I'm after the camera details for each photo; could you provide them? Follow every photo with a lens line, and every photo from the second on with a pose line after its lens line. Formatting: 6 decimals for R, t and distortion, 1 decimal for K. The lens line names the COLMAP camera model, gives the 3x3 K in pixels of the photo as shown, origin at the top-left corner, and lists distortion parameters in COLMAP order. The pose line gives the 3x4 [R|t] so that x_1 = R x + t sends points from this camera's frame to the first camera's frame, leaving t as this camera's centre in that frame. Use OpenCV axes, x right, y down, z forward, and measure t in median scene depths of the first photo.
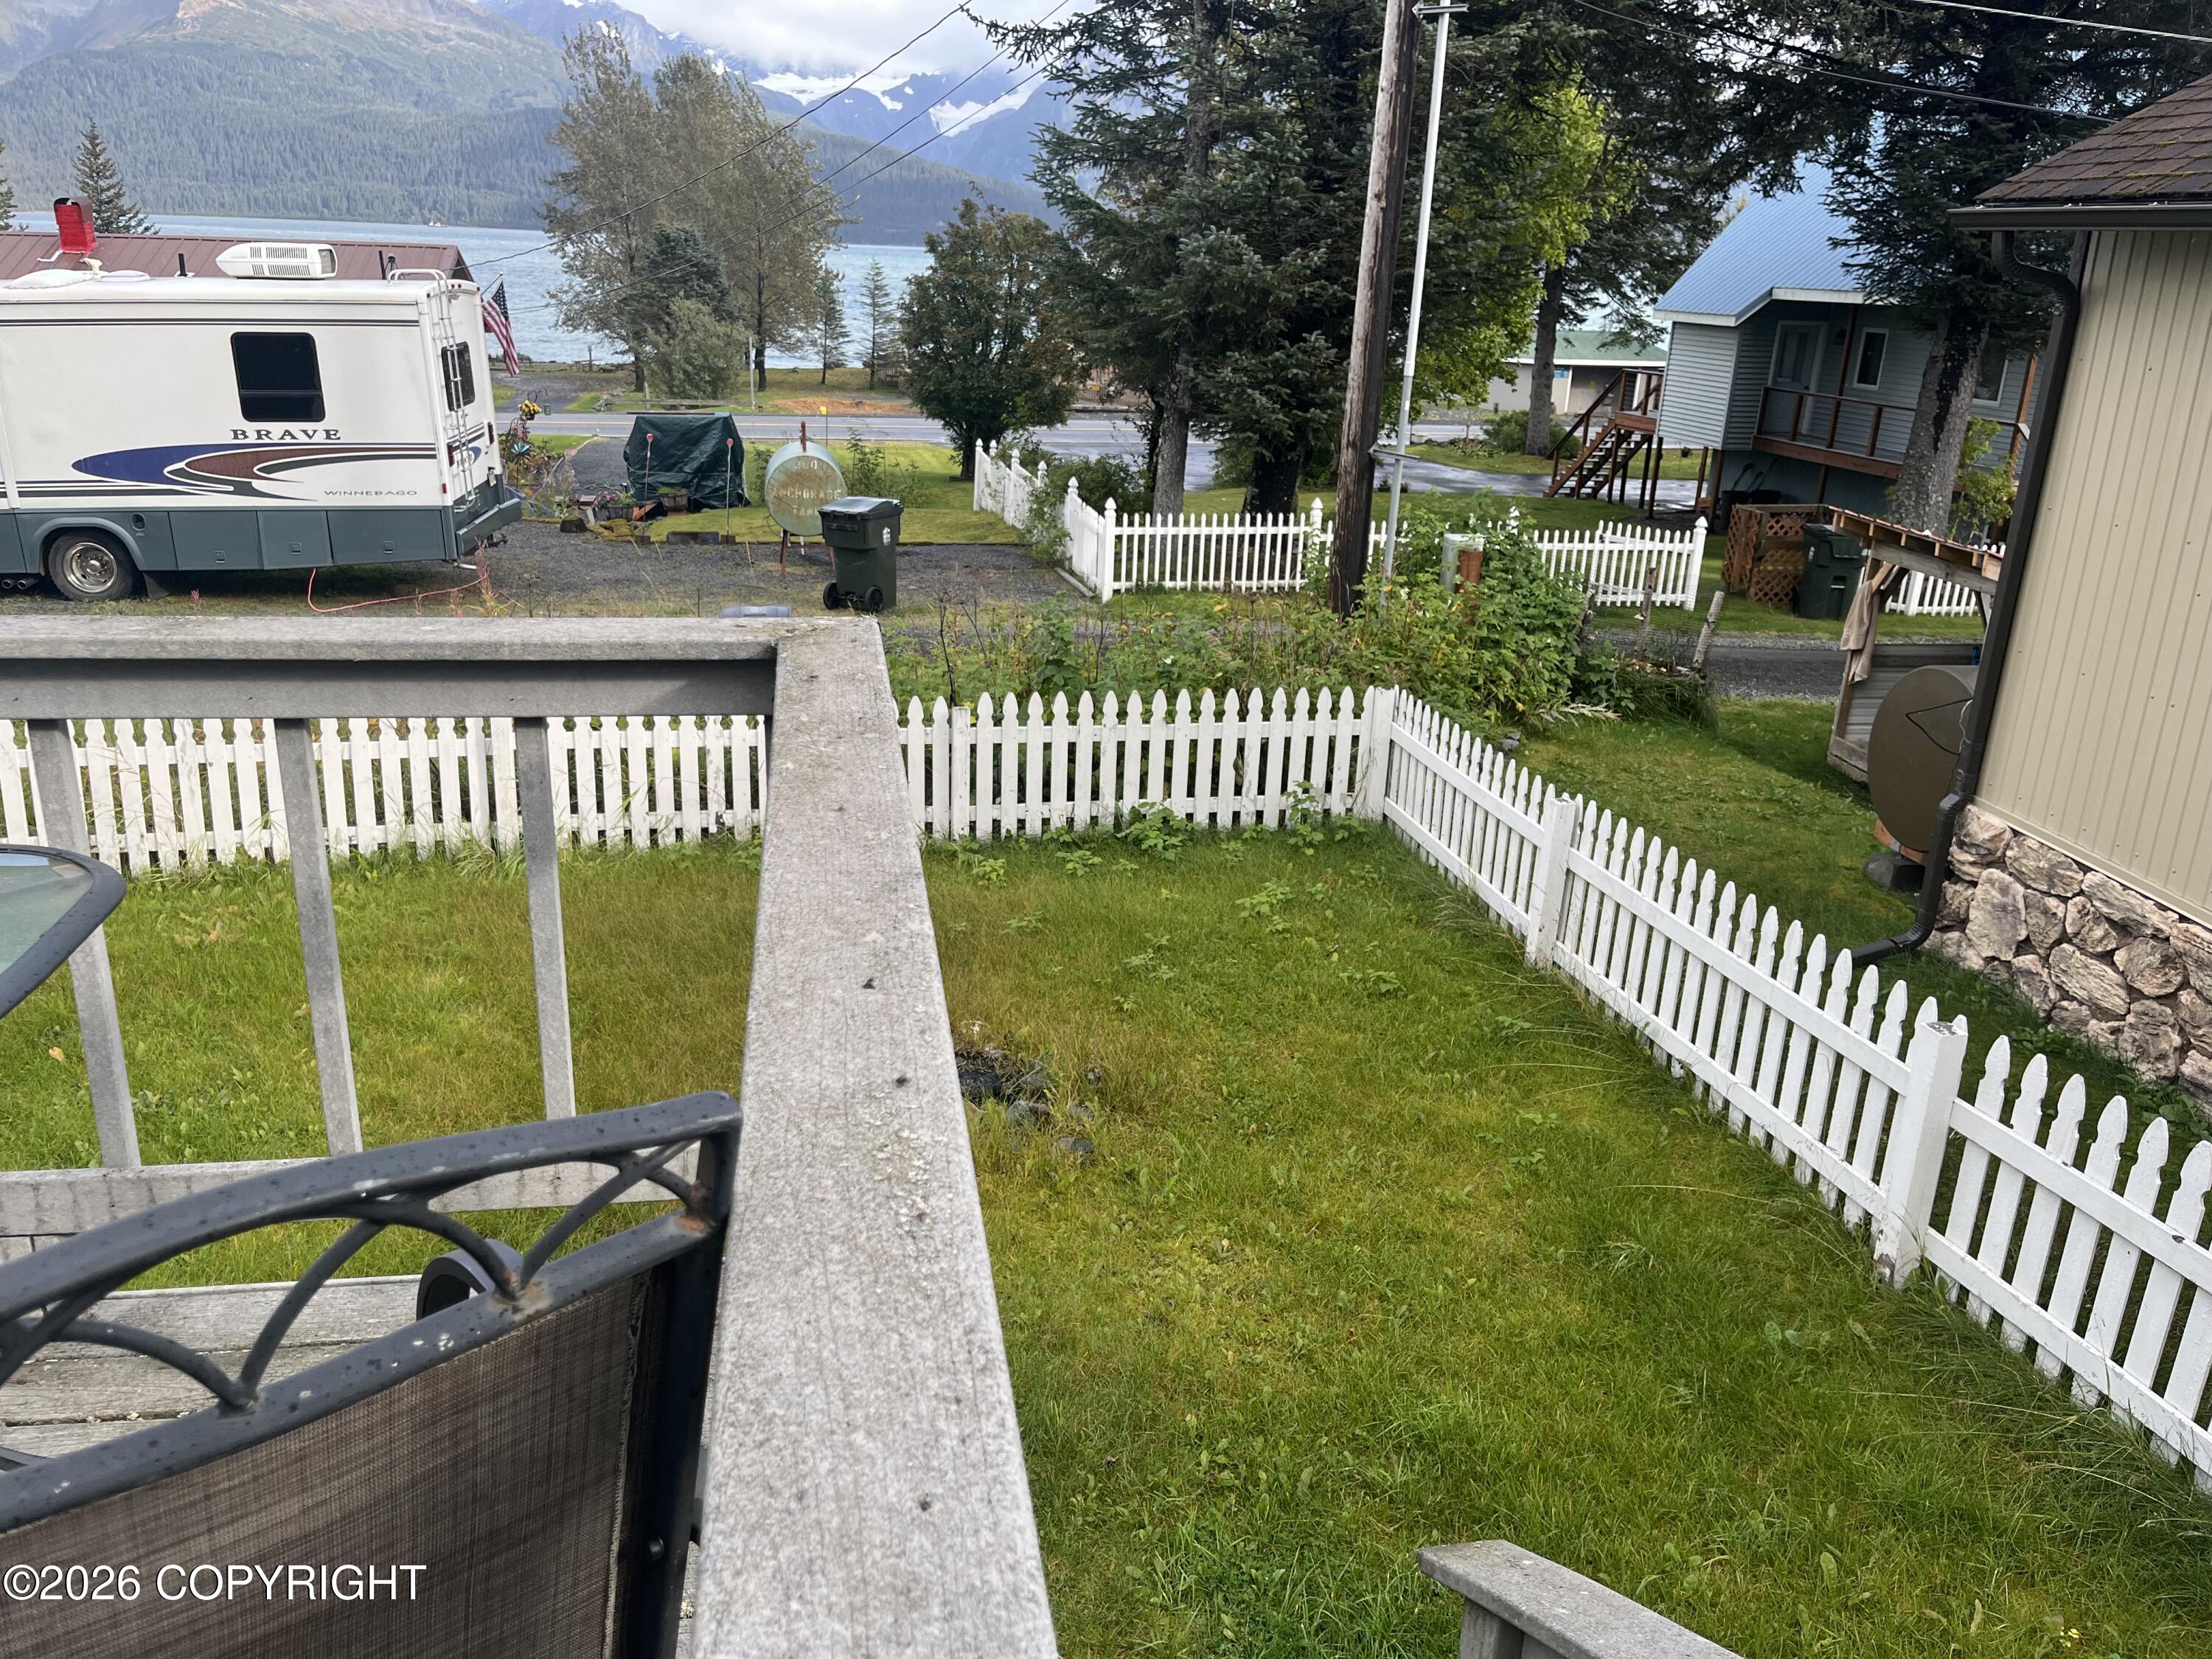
lens RADIAL K [[1680.4, 0, 1101.9], [0, 1680.4, 819.2], [0, 0, 1]] dist [0.051556, -0.051595]
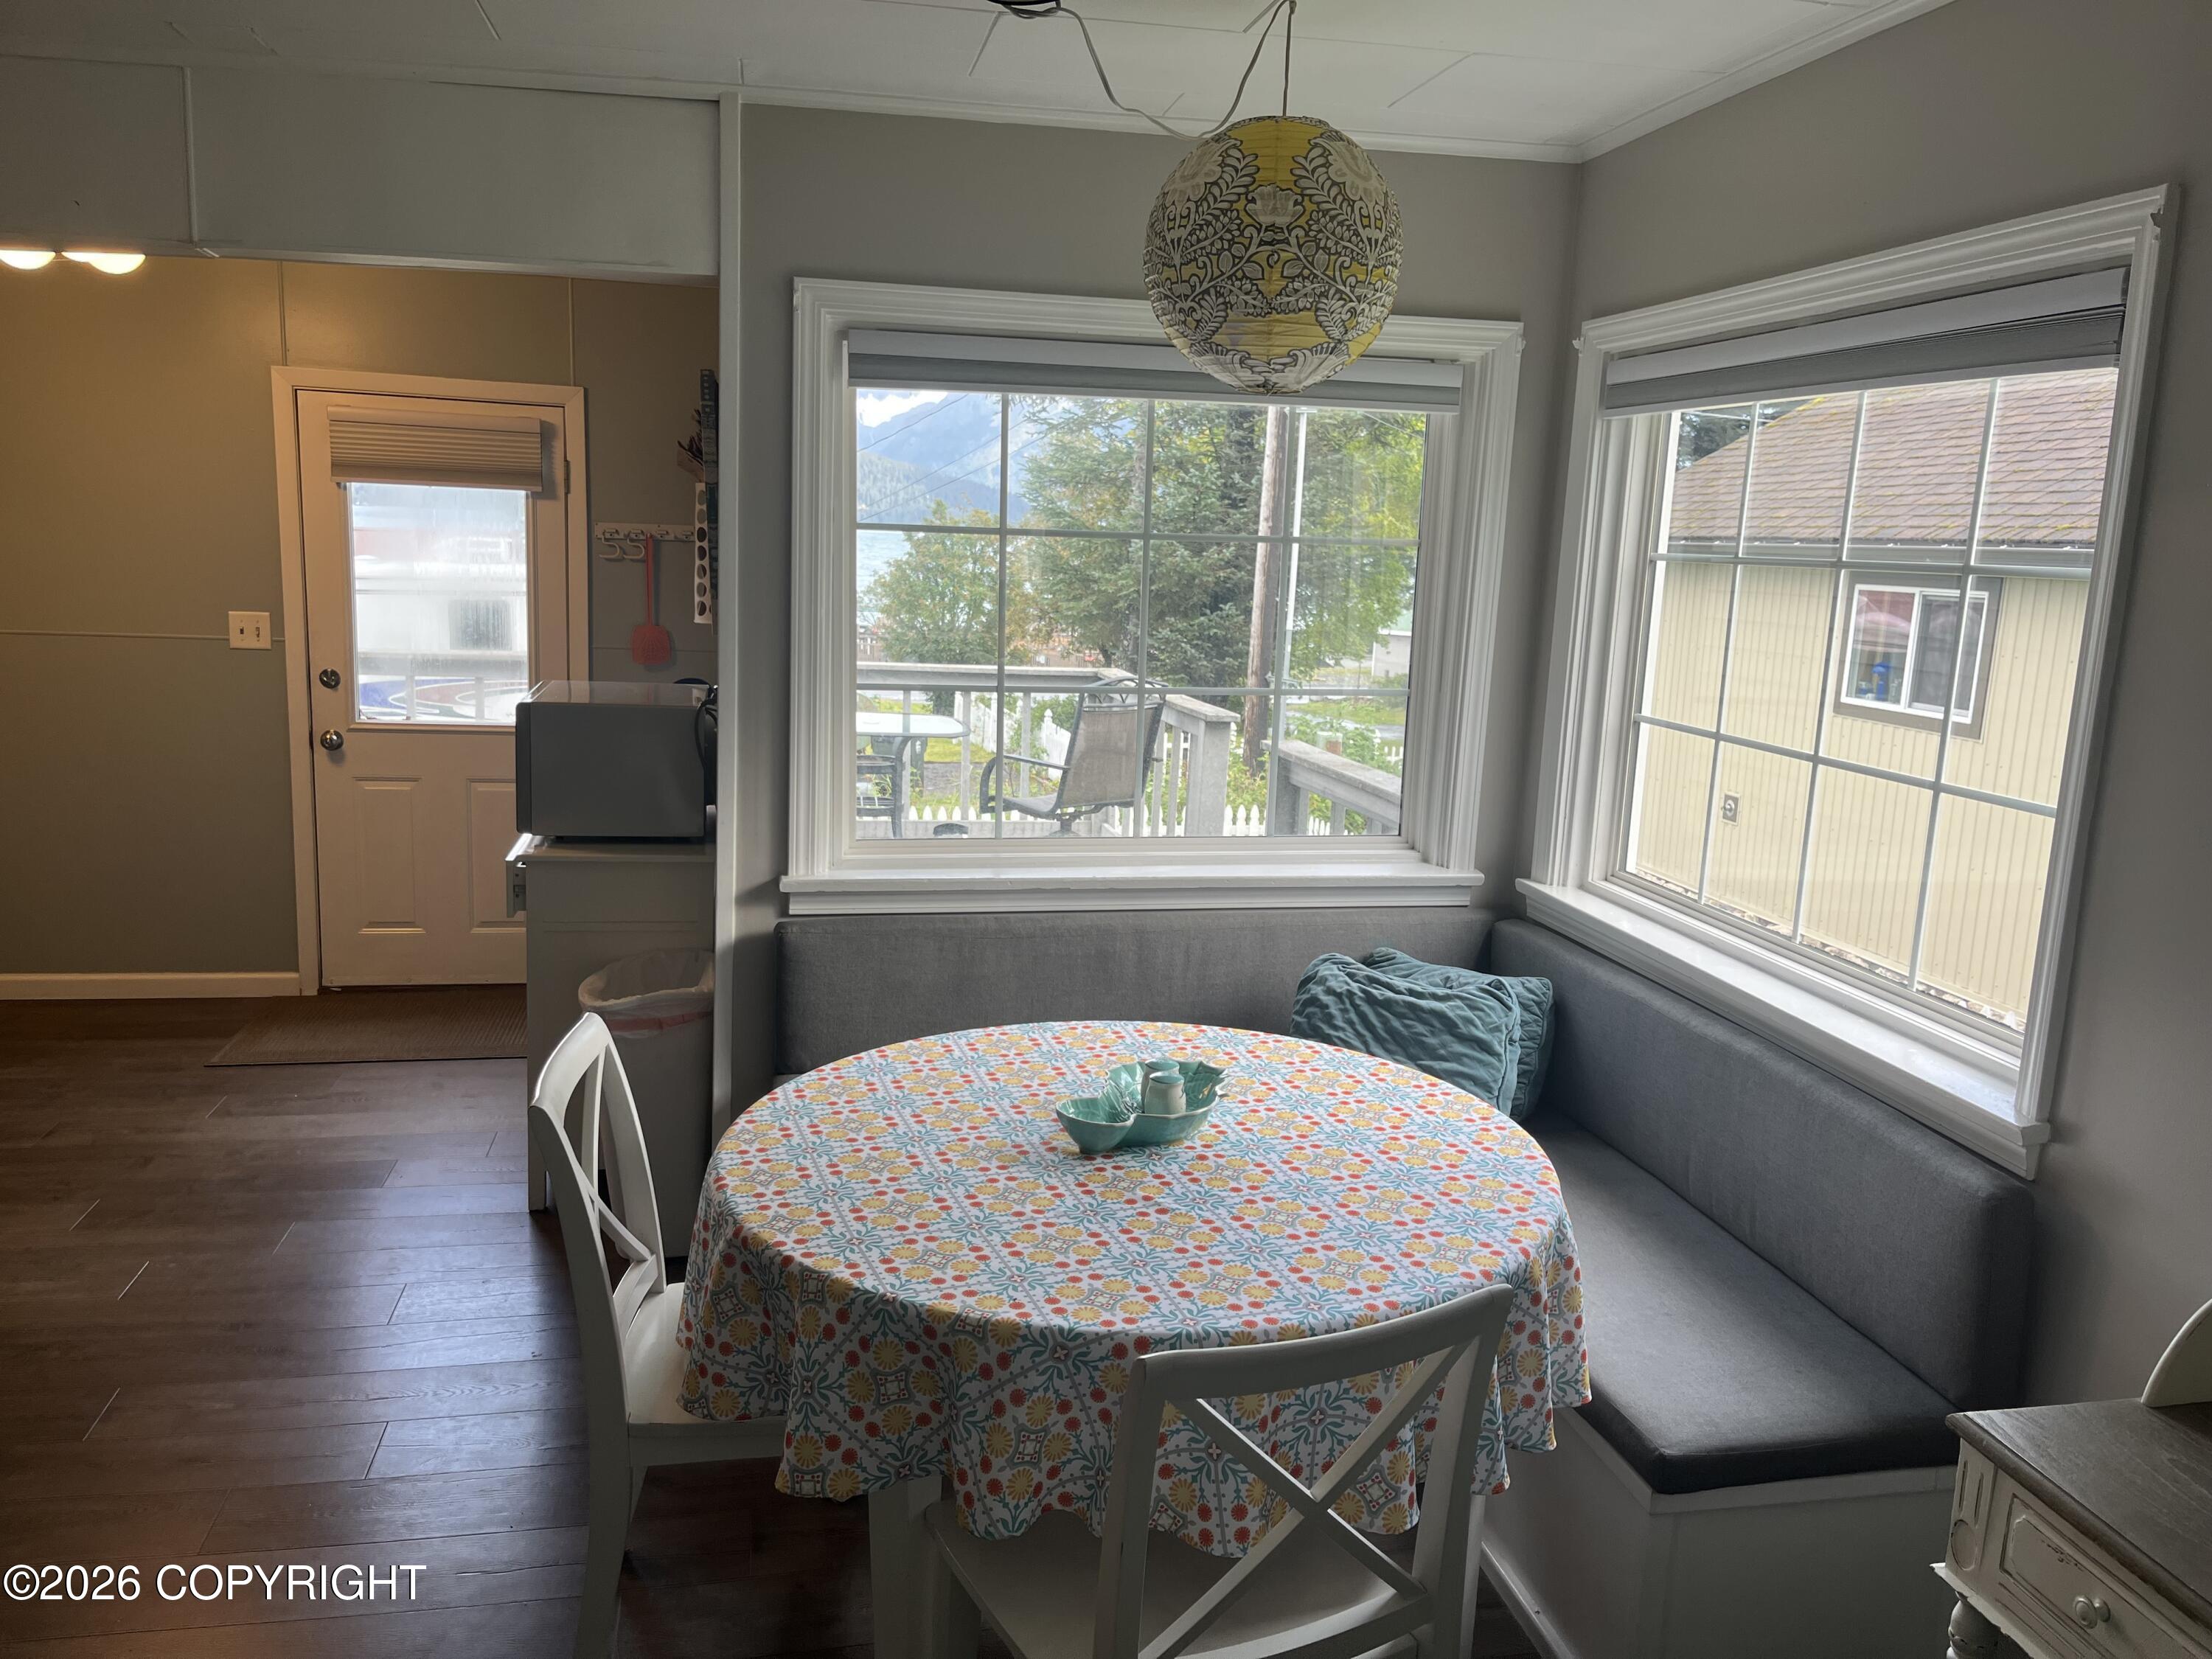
lens RADIAL K [[1680.4, 0, 1110.6], [0, 1680.4, 833.8], [0, 0, 1]] dist [0.051556, -0.051595]
pose [[0.998495, -0.001585, 0.054818, -0.046010], [0.009672, 0.989004, -0.147573, 0.101282], [-0.053981, 0.147882, 0.987531, -0.332286]]
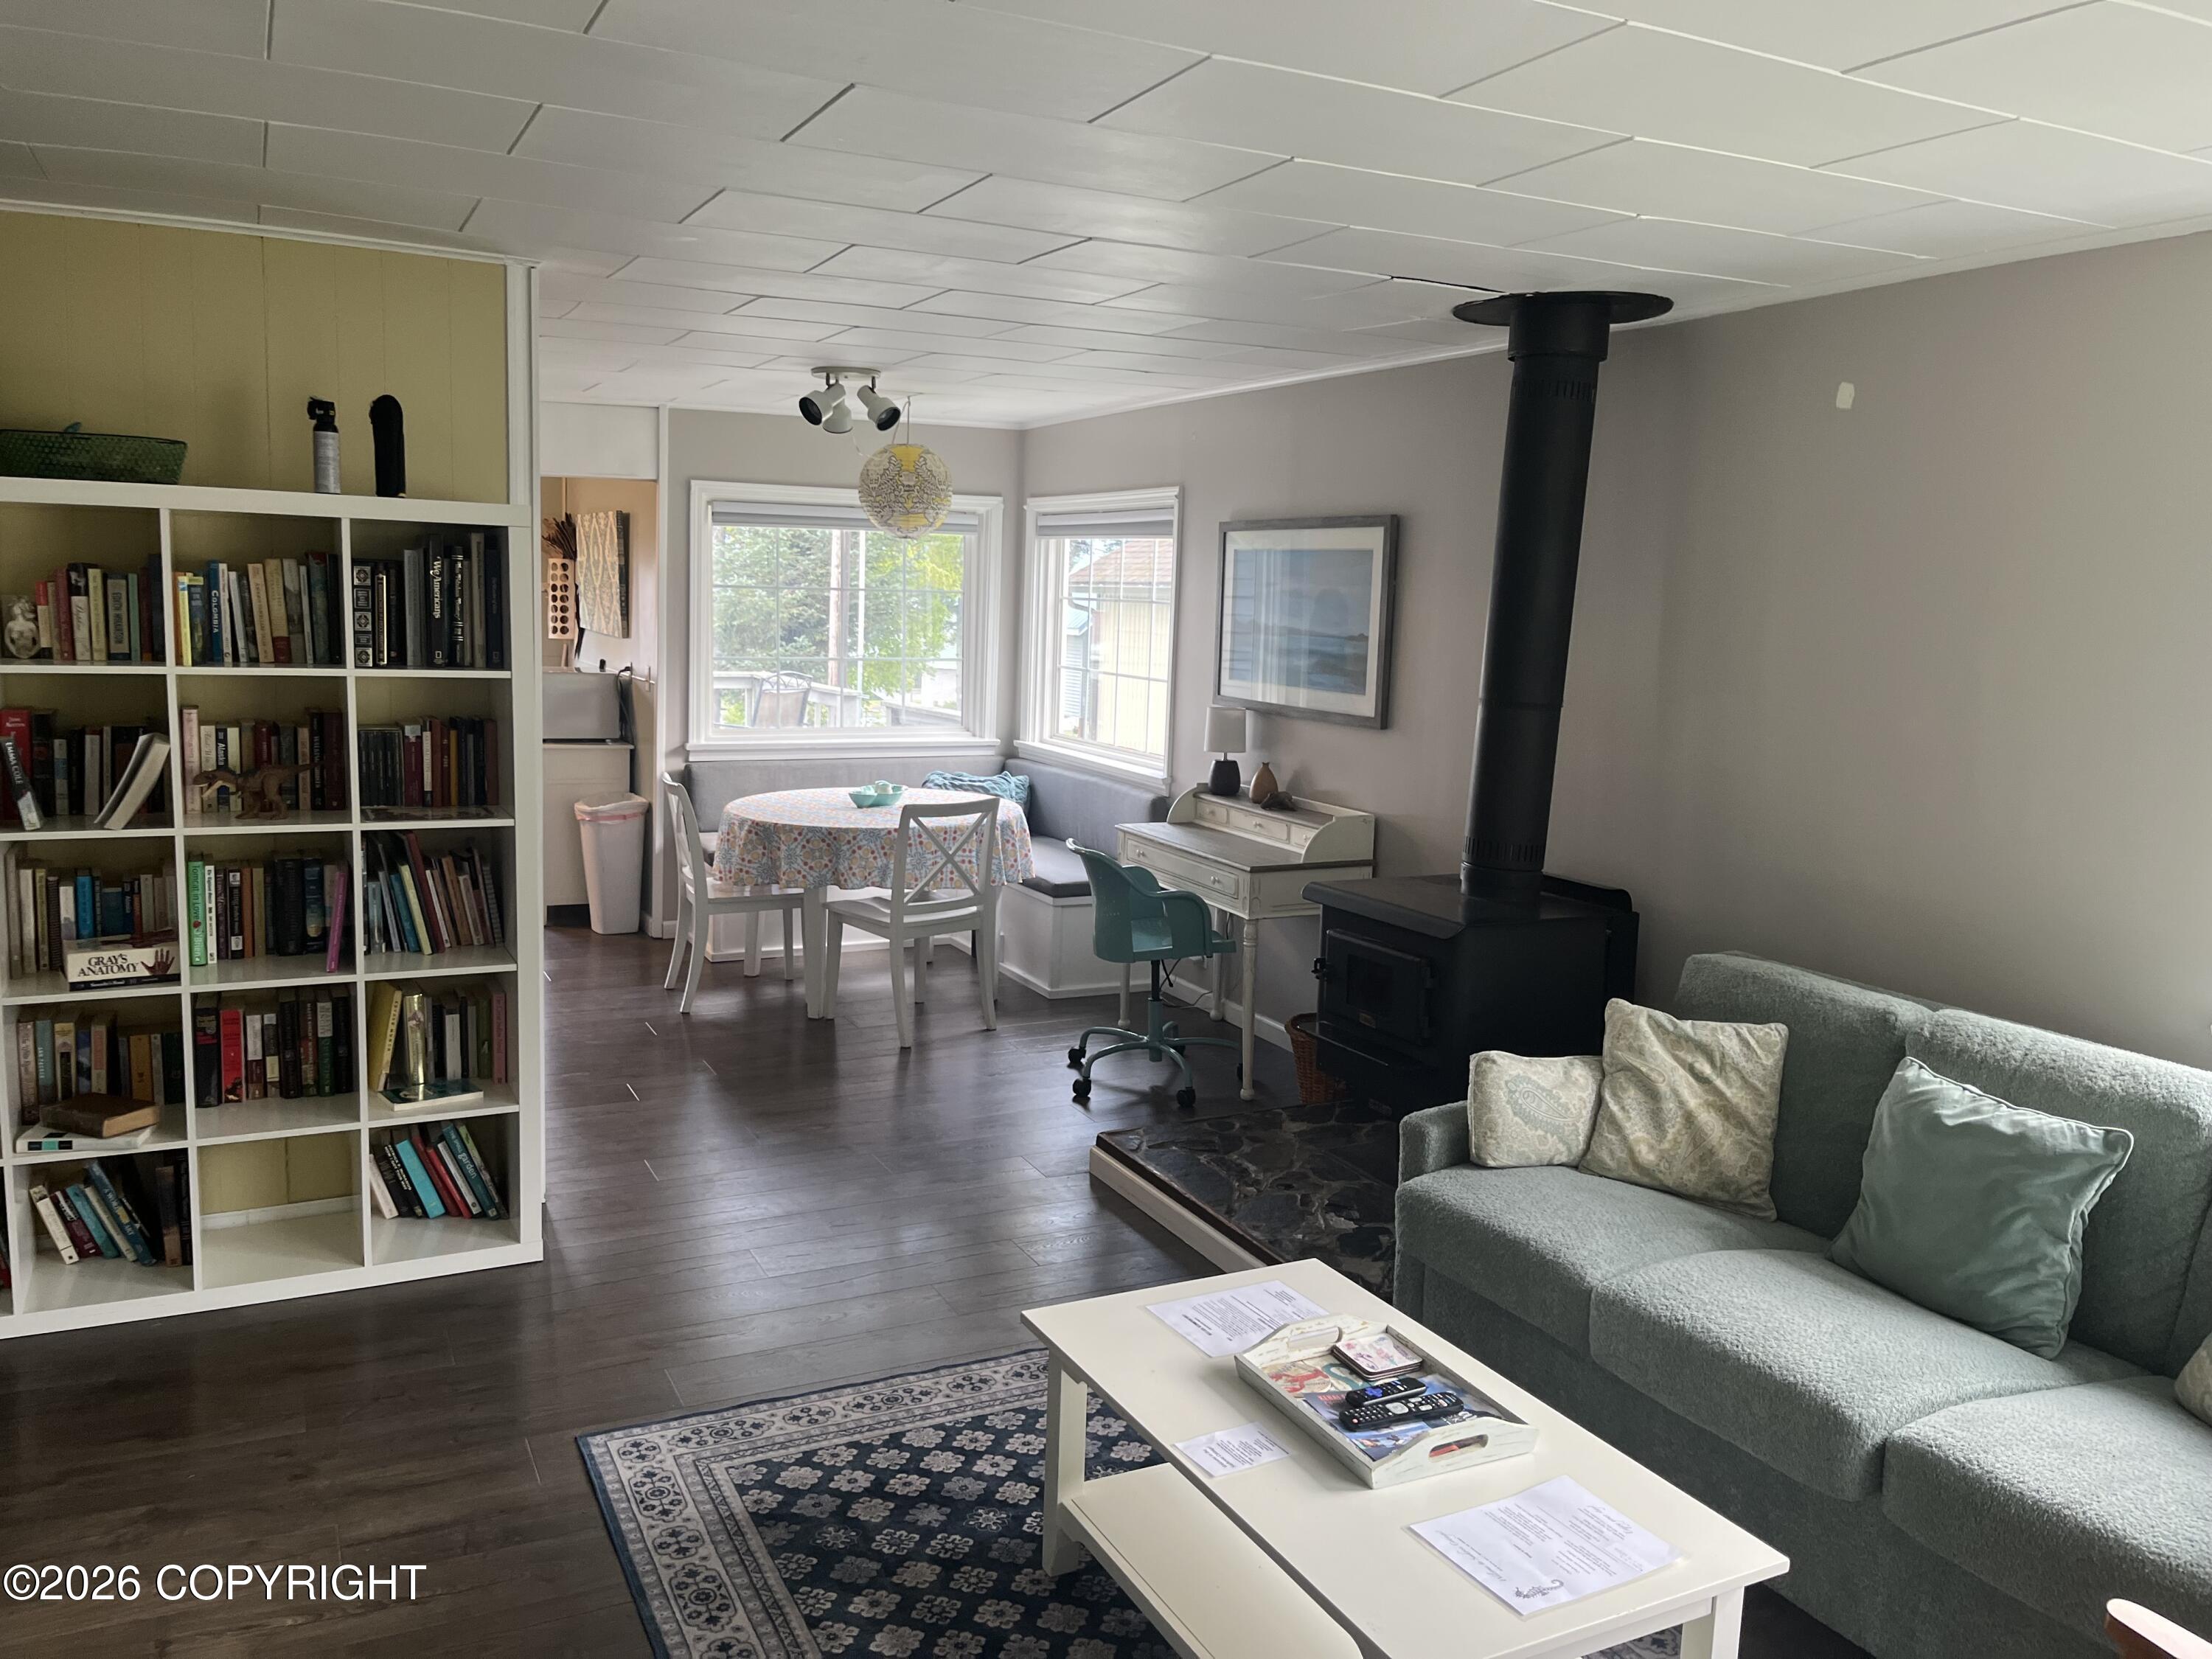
lens RADIAL K [[1680.4, 0, 1112.7], [0, 1680.4, 827.4], [0, 0, 1]] dist [0.051556, -0.051595]
pose [[0.948207, -0.043023, 0.314725, -0.106699], [0.097421, 0.982426, -0.159213, 0.177668], [-0.302344, 0.181628, 0.935735, -0.570489]]
